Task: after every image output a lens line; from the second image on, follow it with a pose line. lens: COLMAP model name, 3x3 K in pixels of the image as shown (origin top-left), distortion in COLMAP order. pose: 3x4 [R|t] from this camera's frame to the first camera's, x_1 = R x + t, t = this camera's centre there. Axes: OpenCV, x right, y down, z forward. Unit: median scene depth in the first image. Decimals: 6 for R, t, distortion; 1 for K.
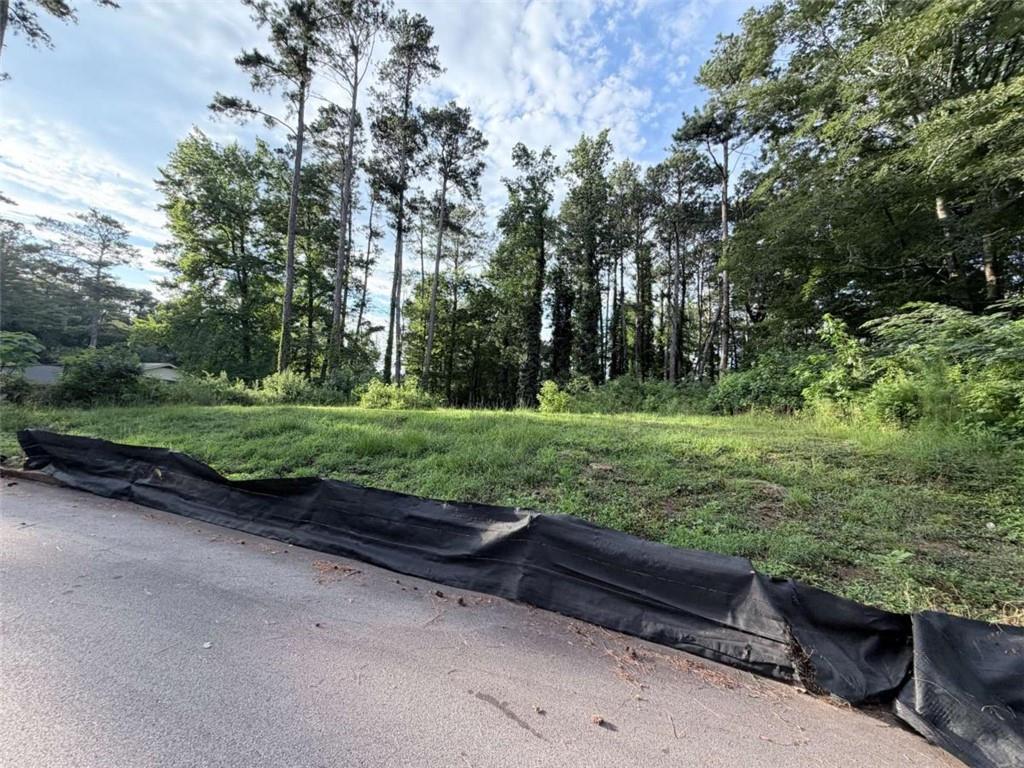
lens RADIAL K [[404.1, 0, 504.9], [0, 404.1, 383.7], [0, 0, 1]] dist [0.000040, 0.000092]
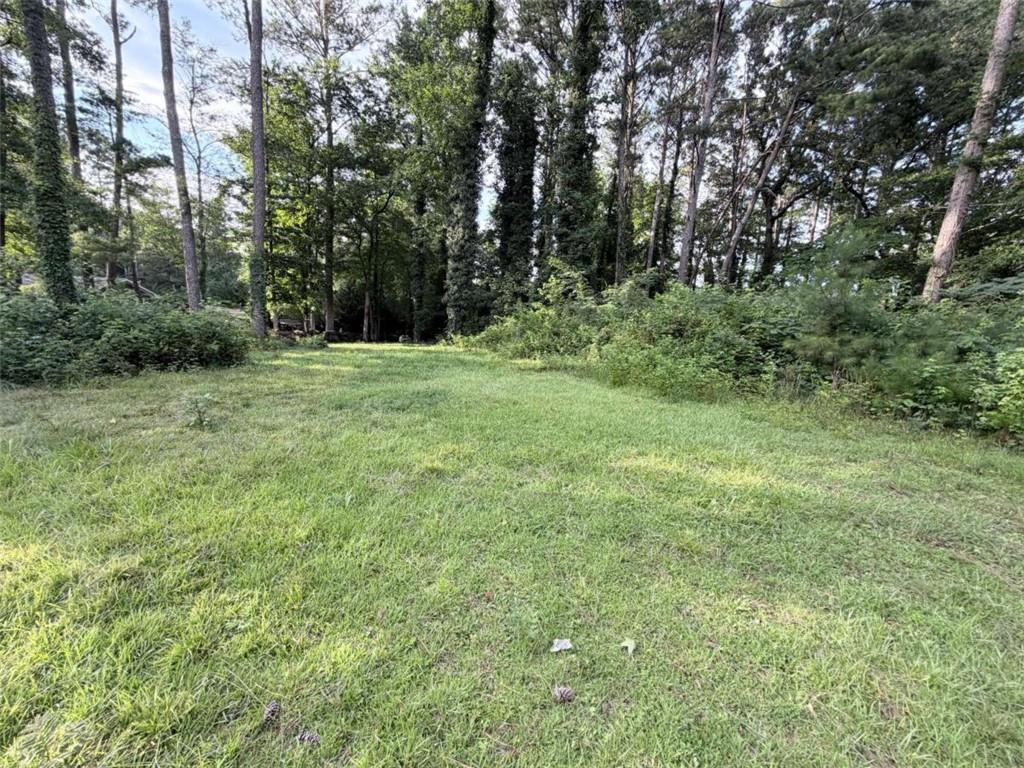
lens RADIAL K [[404.1, 0, 504.9], [0, 404.1, 383.7], [0, 0, 1]] dist [0.000040, 0.000092]
pose [[0.978691, -0.033988, 0.202507, -0.005989], [-0.018701, 0.967355, 0.252734, -0.006835], [-0.204486, -0.251135, 0.946106, 0.395285]]
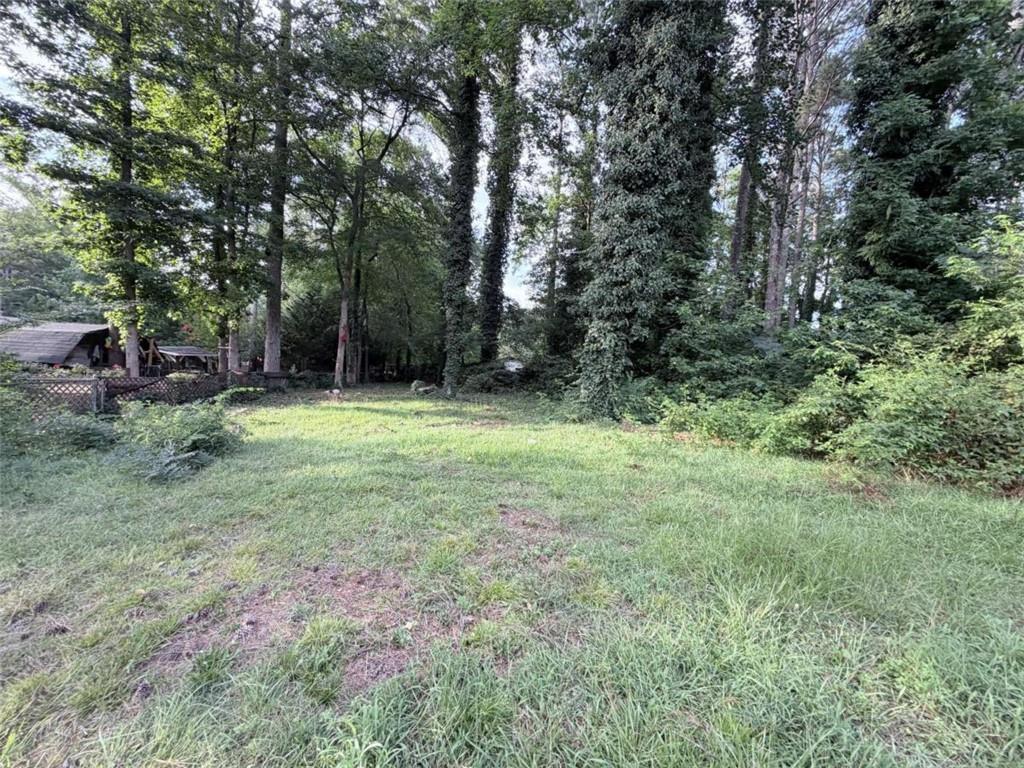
lens RADIAL K [[404.1, 0, 504.9], [0, 404.1, 383.7], [0, 0, 1]] dist [0.000040, 0.000092]
pose [[0.954633, -0.016002, 0.297355, -0.073243], [-0.038004, 0.983843, 0.174953, 0.031923], [-0.295351, -0.178317, 0.938601, 0.776994]]
